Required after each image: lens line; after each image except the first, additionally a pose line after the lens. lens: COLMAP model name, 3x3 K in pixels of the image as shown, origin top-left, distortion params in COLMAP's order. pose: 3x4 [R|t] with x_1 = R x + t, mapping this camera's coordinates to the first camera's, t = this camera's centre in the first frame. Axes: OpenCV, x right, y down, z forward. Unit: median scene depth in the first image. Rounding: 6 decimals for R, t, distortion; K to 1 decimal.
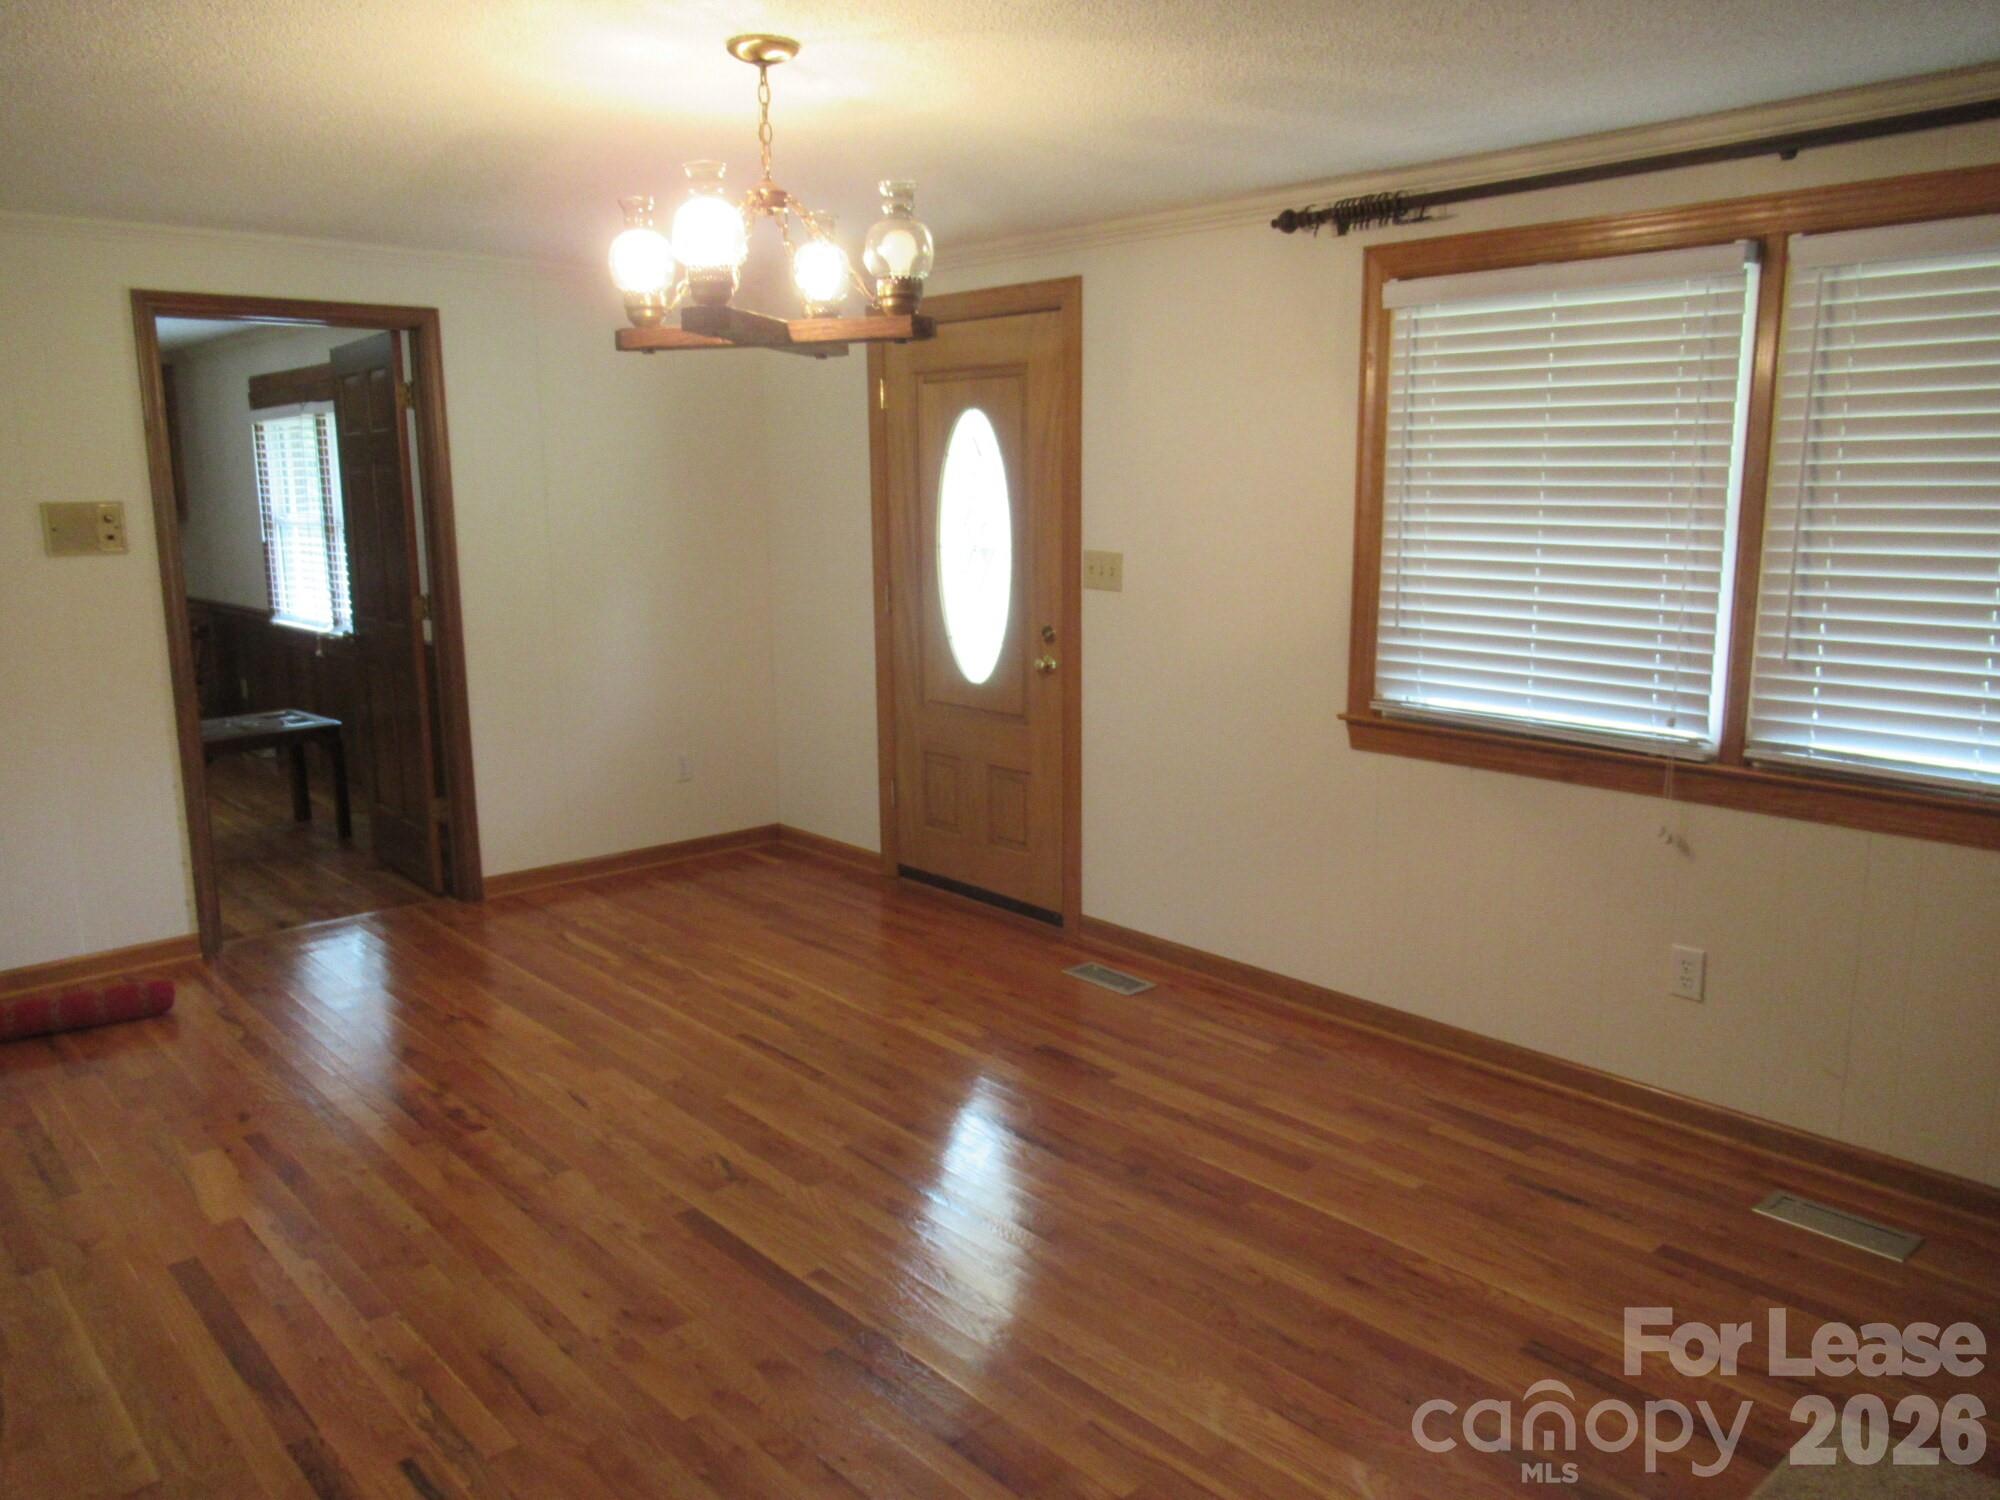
lens RADIAL K [[1492.0, 0, 996.4], [0, 1492.0, 750.9], [0, 0, 1]] dist [0.002142, -0.000174]
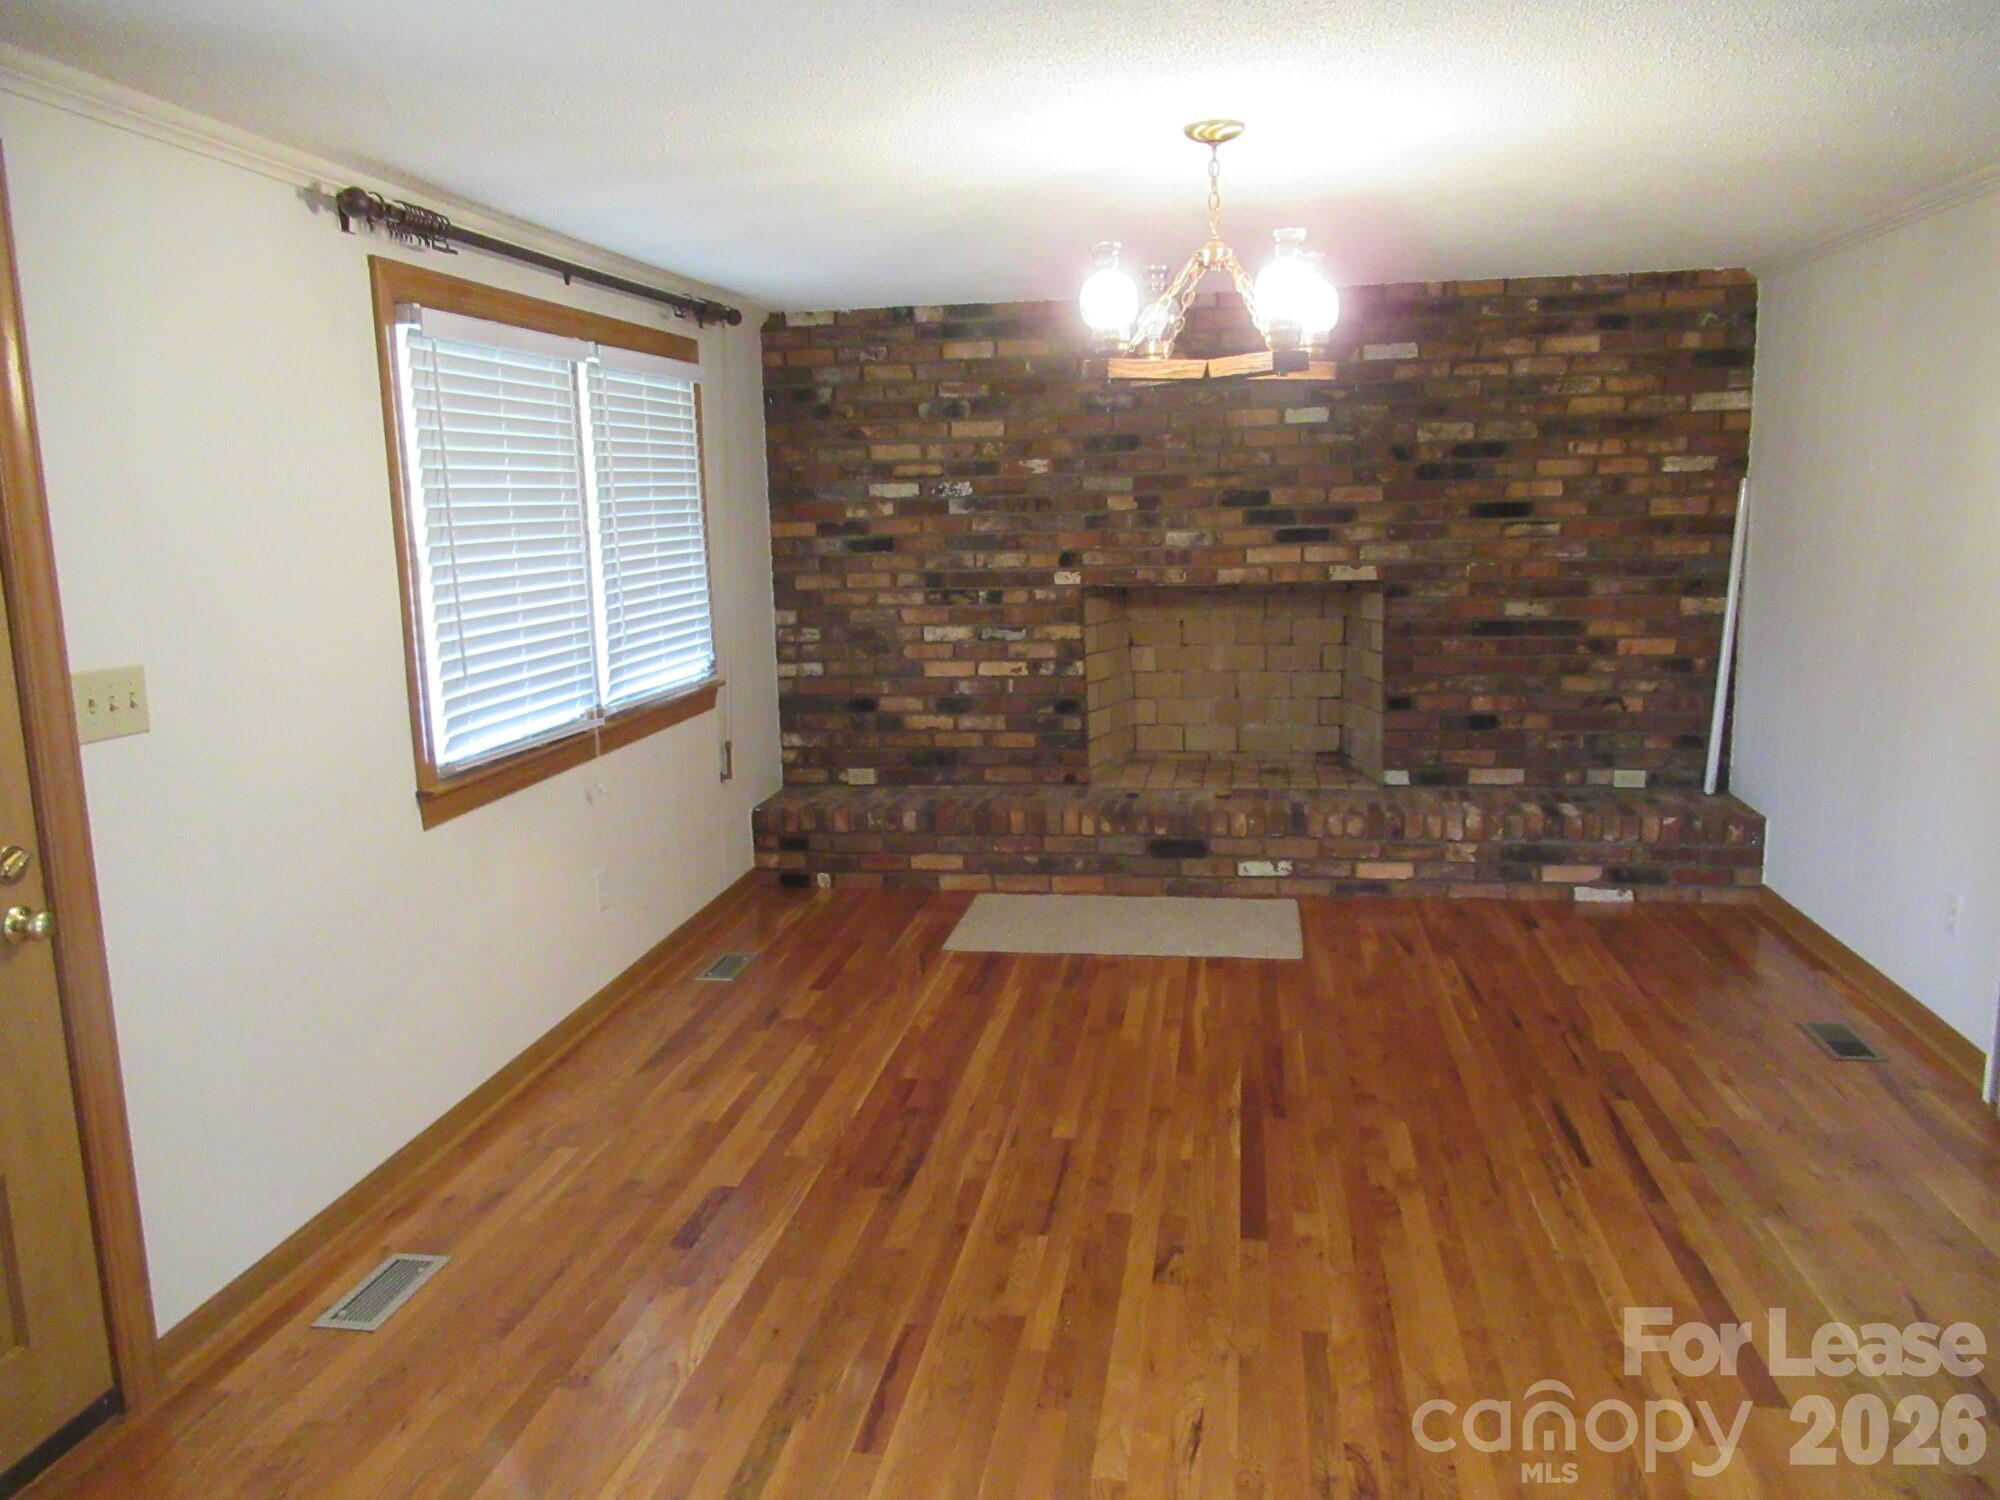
lens RADIAL K [[1492.0, 0, 997.1], [0, 1492.0, 751.2], [0, 0, 1]] dist [0.002142, -0.000174]
pose [[-0.625003, -0.114603, 0.772164, -0.673414], [0.171631, 0.944786, 0.279145, -0.244035], [-0.761520, 0.306994, -0.570825, 1.297309]]
